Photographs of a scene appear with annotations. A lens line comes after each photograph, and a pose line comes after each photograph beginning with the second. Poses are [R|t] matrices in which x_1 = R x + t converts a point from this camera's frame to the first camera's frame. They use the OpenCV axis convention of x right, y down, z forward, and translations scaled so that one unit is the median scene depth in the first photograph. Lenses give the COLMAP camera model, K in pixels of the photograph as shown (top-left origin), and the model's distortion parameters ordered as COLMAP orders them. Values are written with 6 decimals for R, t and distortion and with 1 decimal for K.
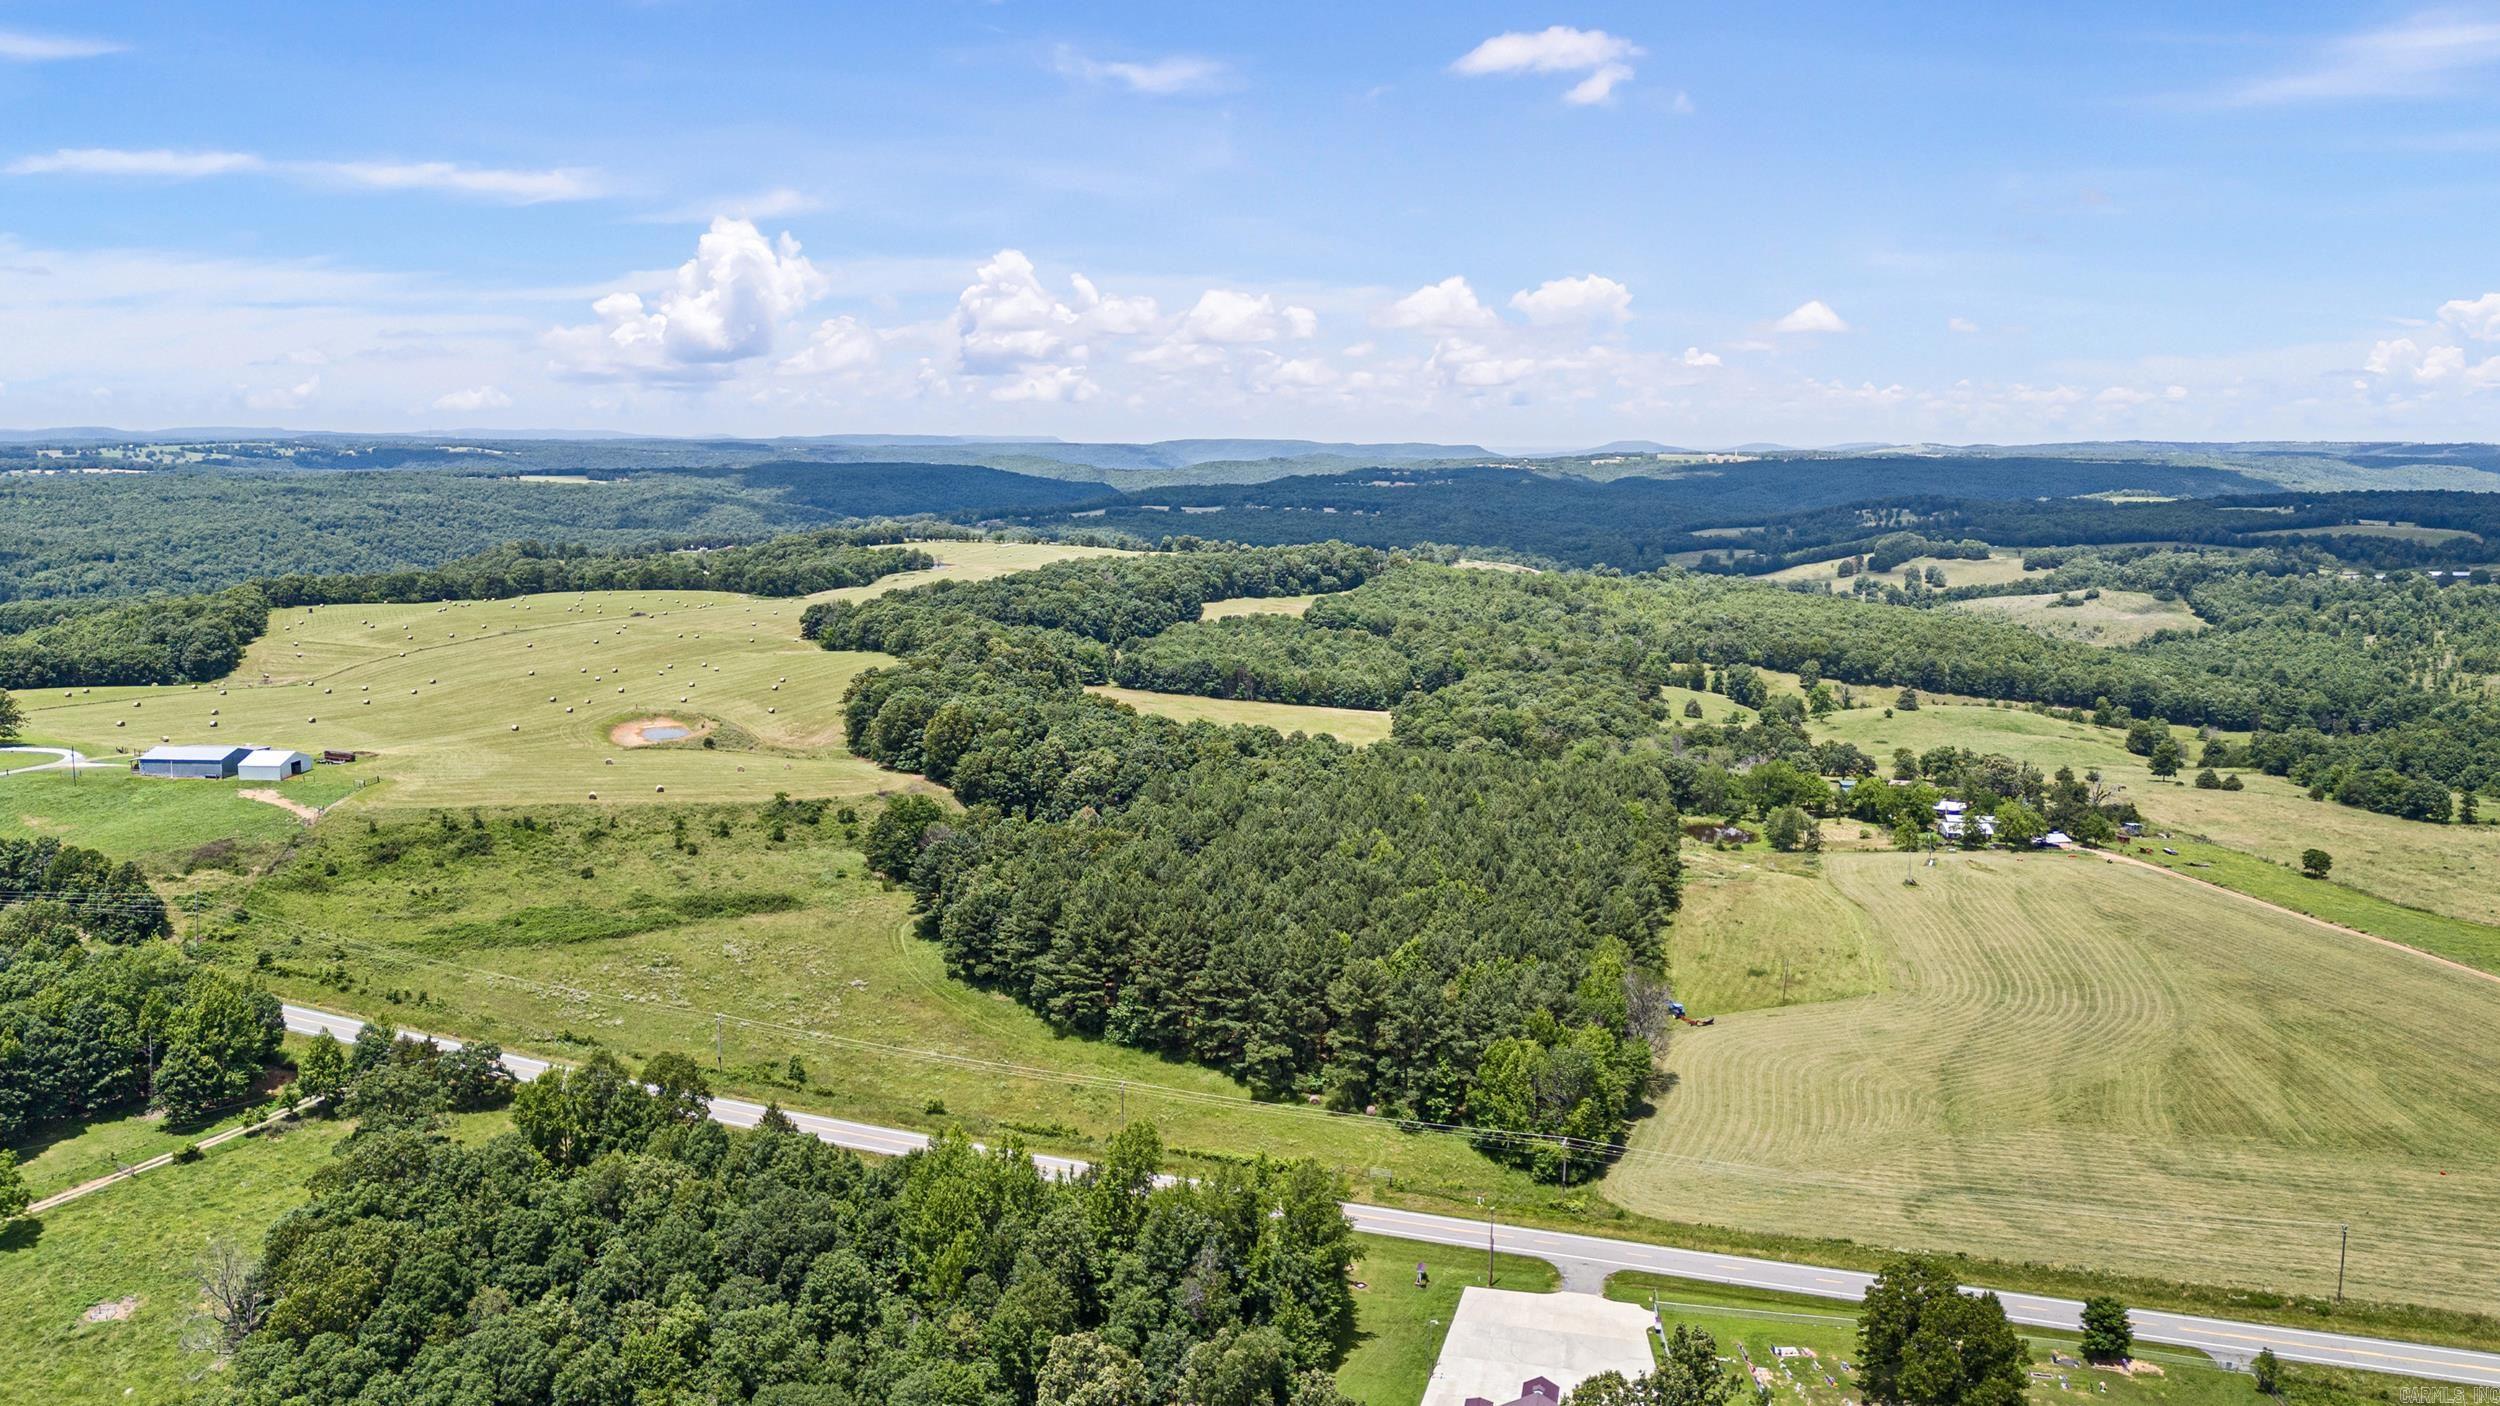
lens RADIAL K [[1847.9, 0, 1250.0], [0, 1847.9, 703.0], [0, 0, 1]] dist [0.107131, -0.146717]
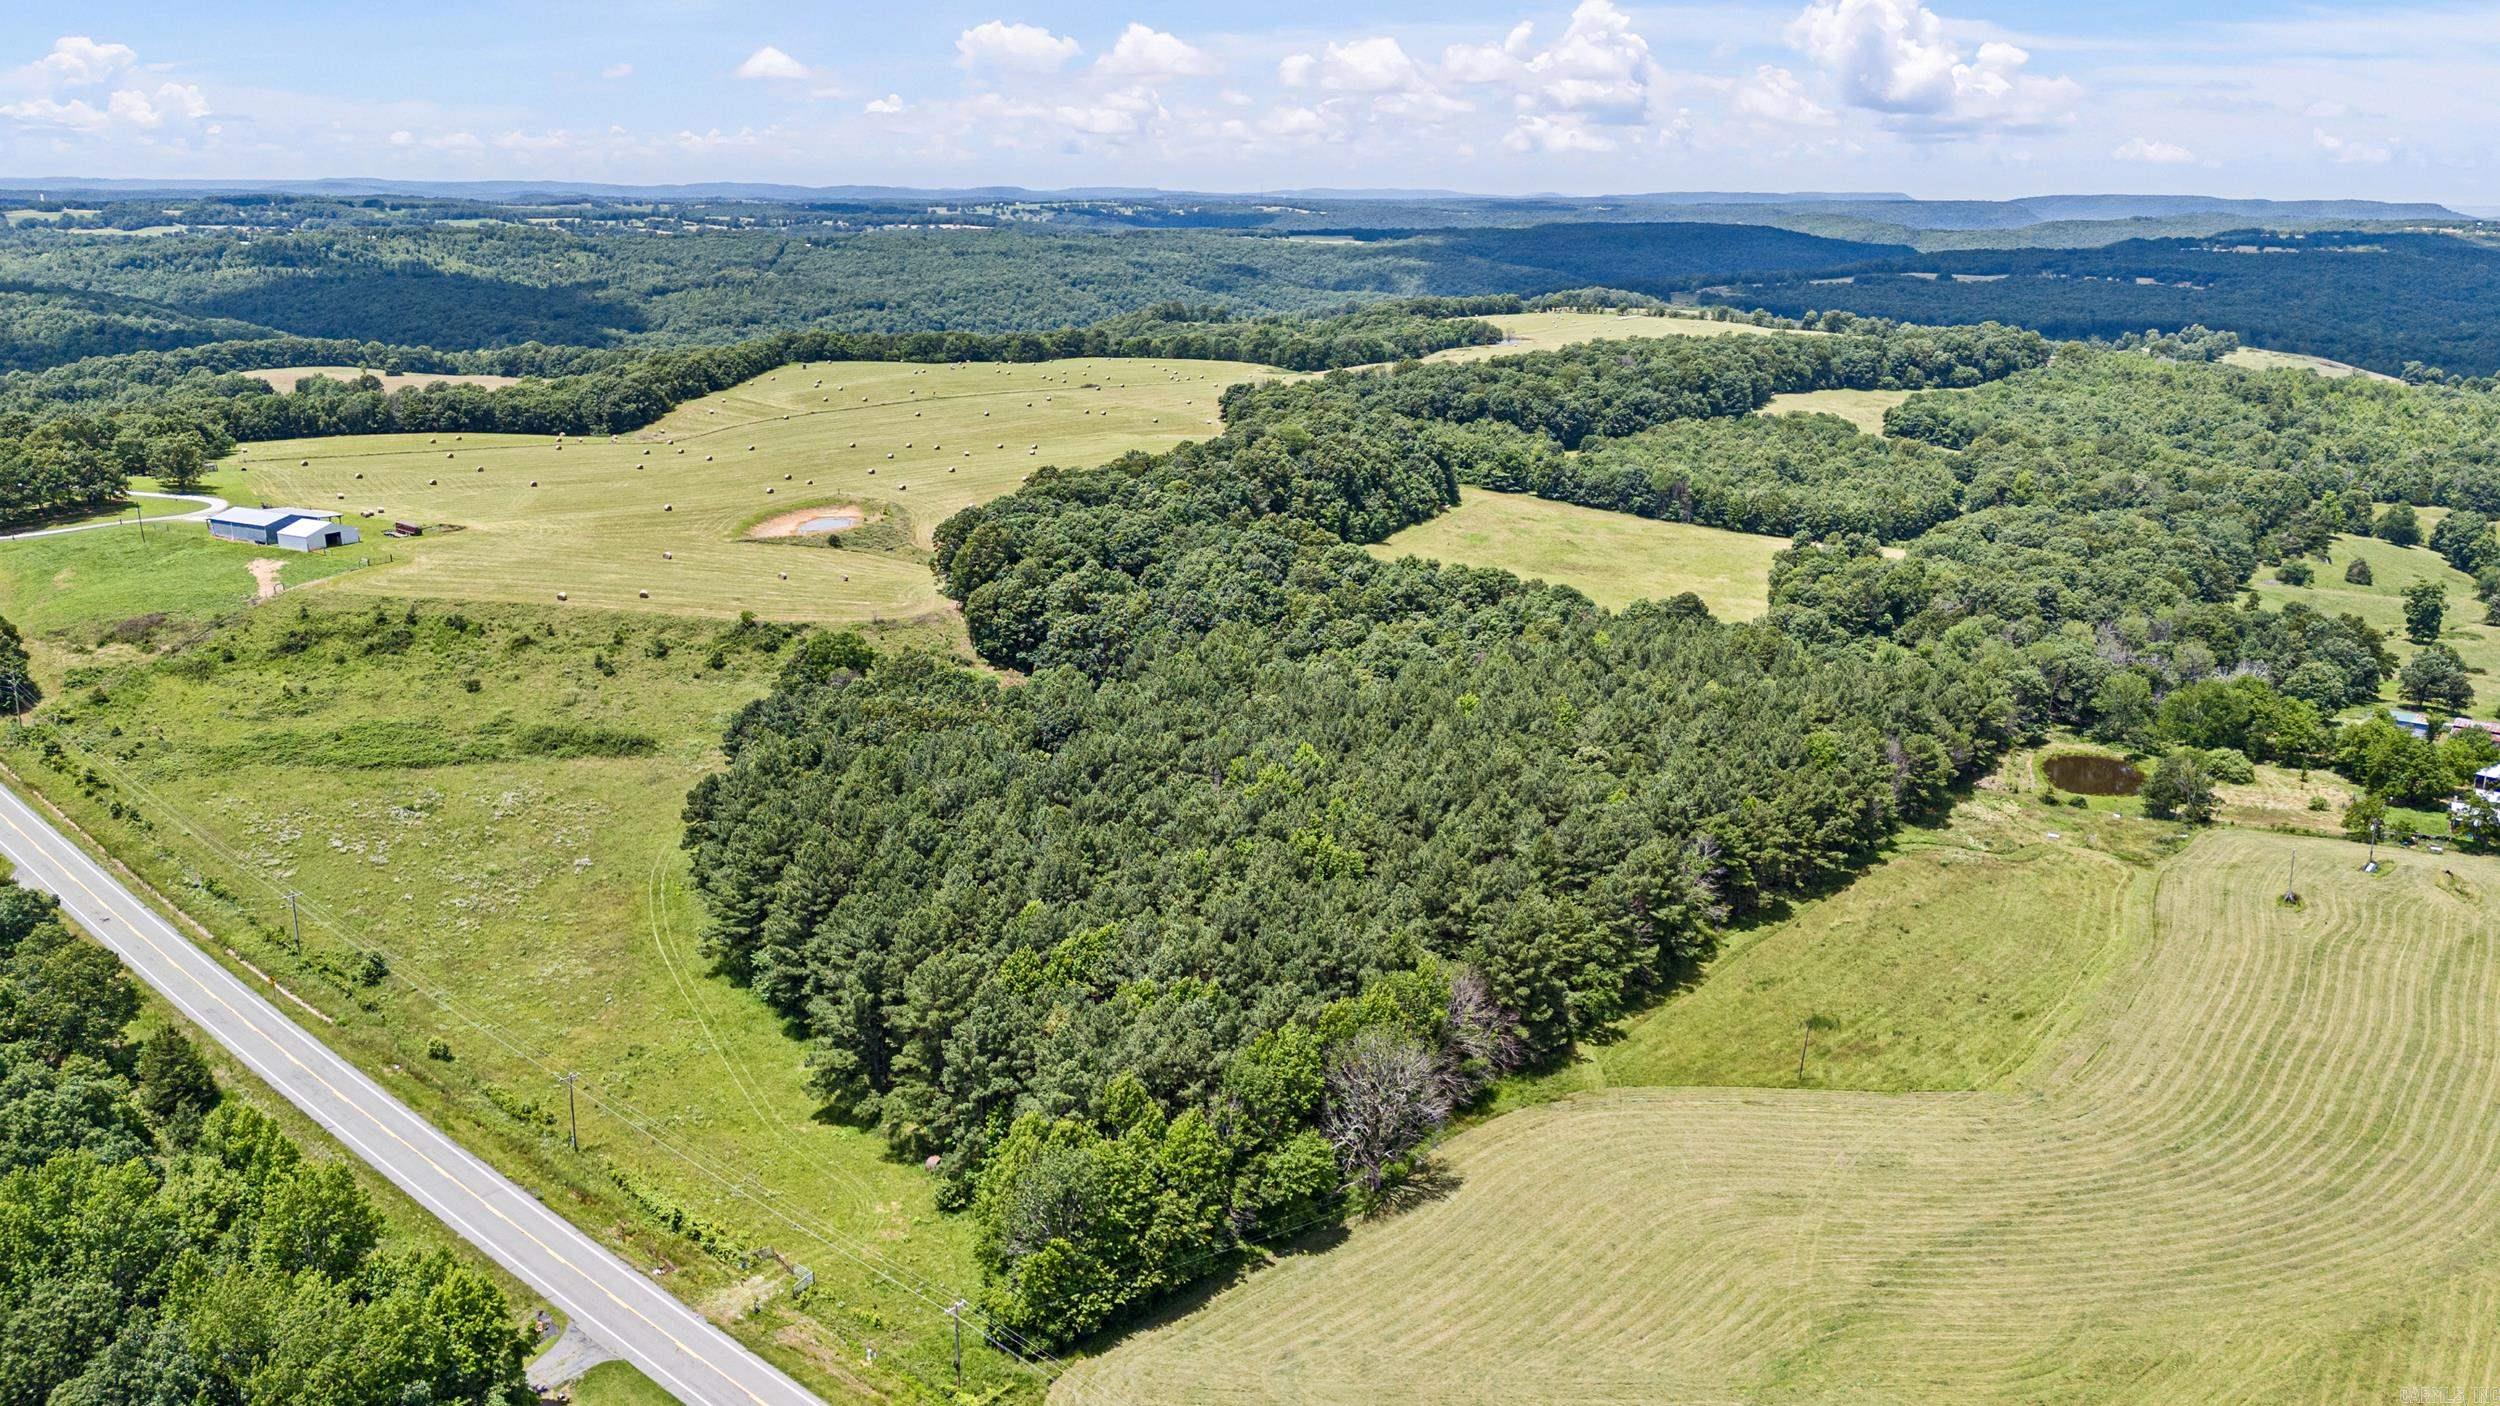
lens RADIAL K [[1847.9, 0, 1250.0], [0, 1847.9, 703.0], [0, 0, 1]] dist [0.107131, -0.146717]
pose [[0.909583, 0.113370, -0.399757, 0.122677], [-0.063183, 0.988609, 0.136604, -0.017010], [0.410690, -0.098995, 0.906385, 0.114524]]
